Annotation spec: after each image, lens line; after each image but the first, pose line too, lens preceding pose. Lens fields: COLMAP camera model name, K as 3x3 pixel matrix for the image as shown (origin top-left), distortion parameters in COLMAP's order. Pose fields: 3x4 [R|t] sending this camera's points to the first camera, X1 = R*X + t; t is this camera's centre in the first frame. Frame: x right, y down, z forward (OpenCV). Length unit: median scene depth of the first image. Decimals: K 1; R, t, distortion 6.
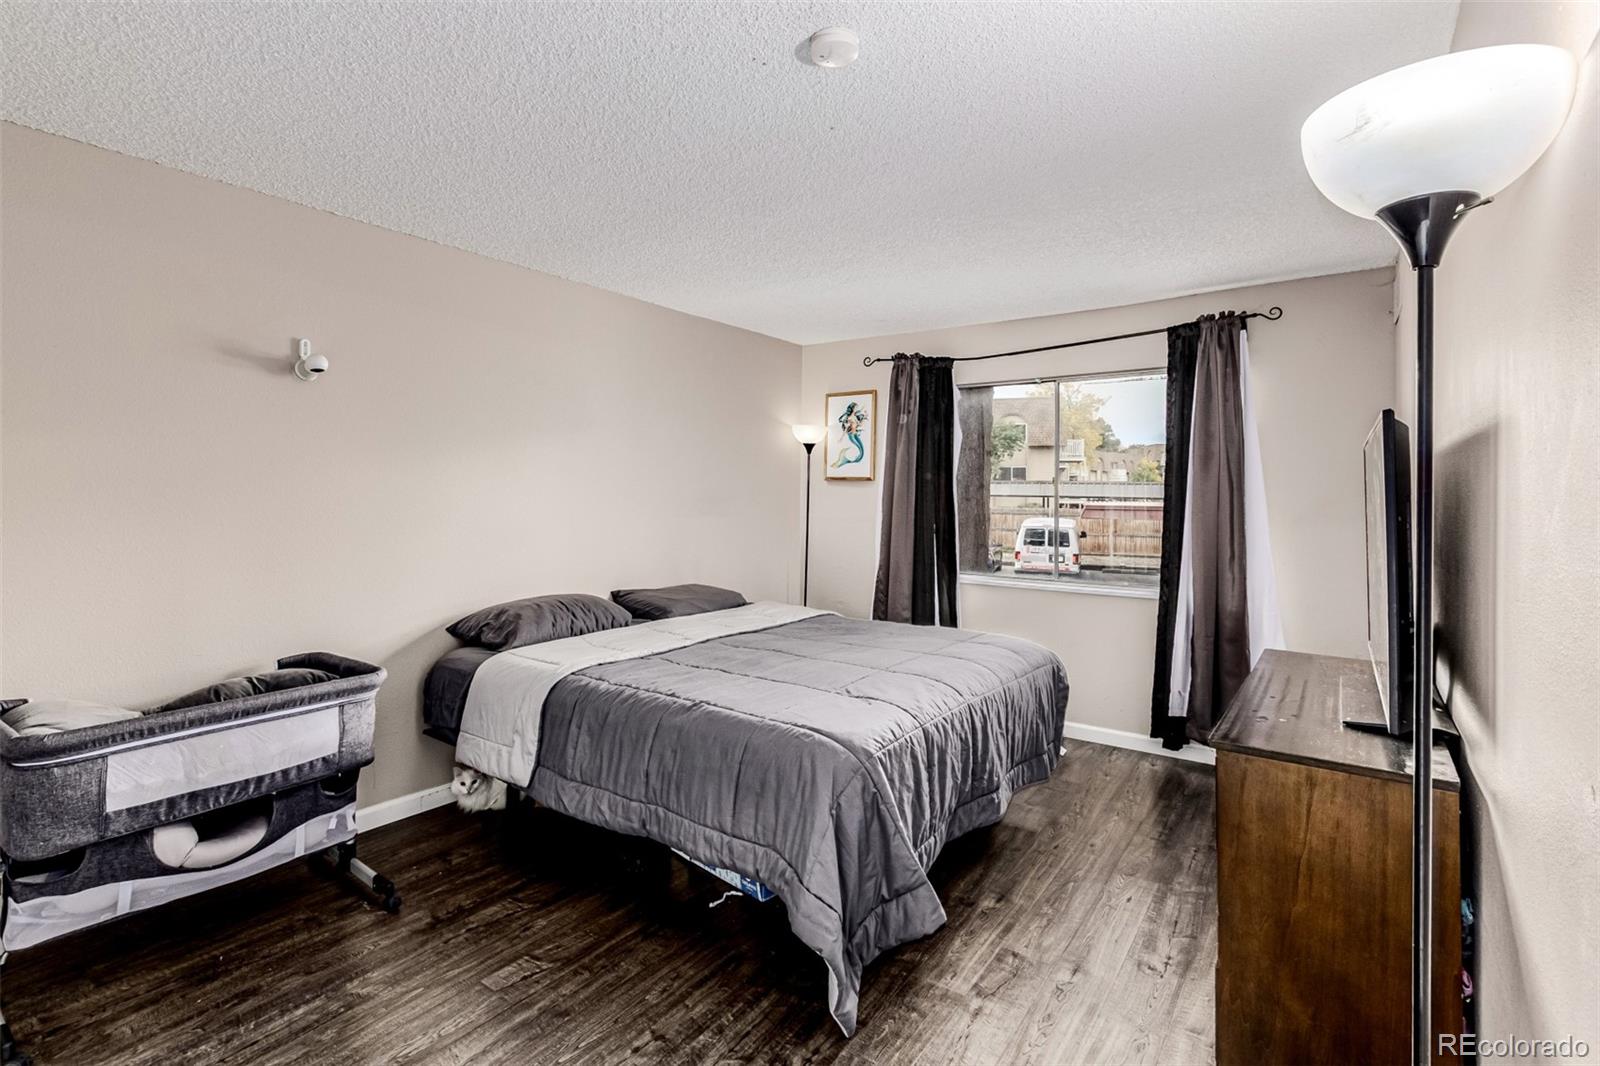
lens RADIAL K [[762.3, 0, 797.1], [0, 762.3, 478.5], [0, 0, 1]] dist [0.002212, 0.000127]
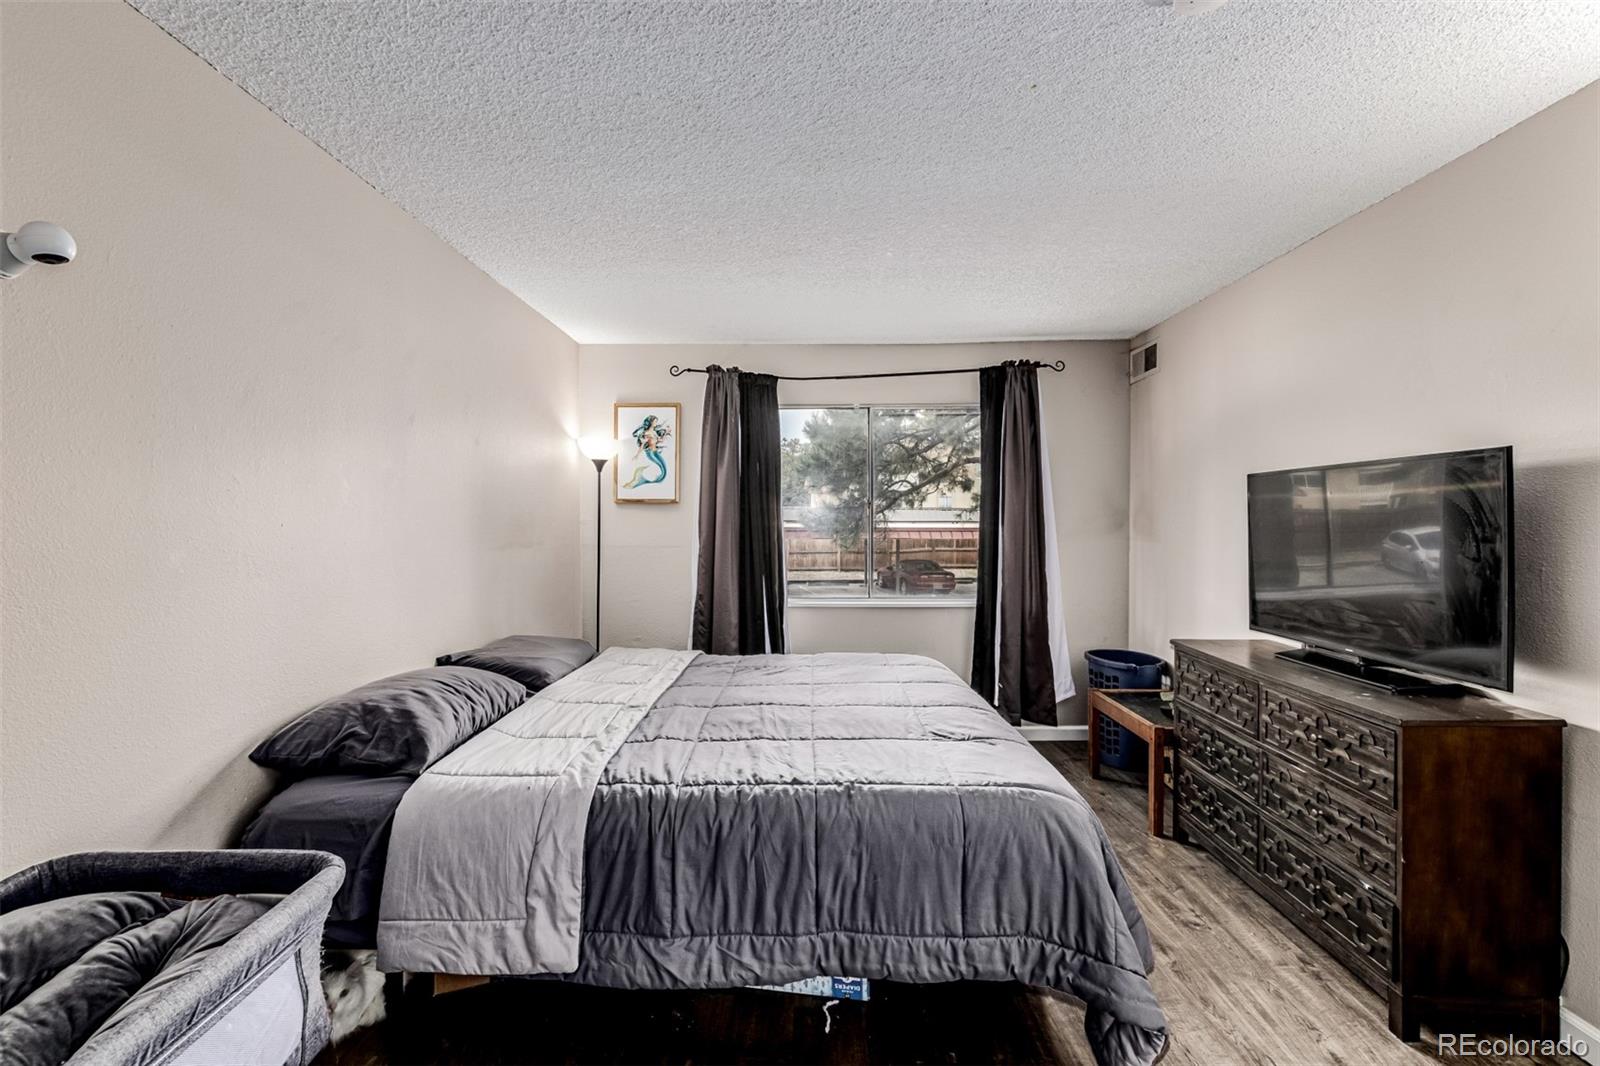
lens RADIAL K [[729.8, 0, 791.9], [0, 729.8, 531.0], [0, 0, 1]] dist [0.000156, 0.000164]
pose [[0.817384, -0.020798, 0.575718, -0.374347], [-0.001219, 0.999283, 0.037831, 0.003606], [-0.576092, -0.031625, 0.816773, 0.267837]]
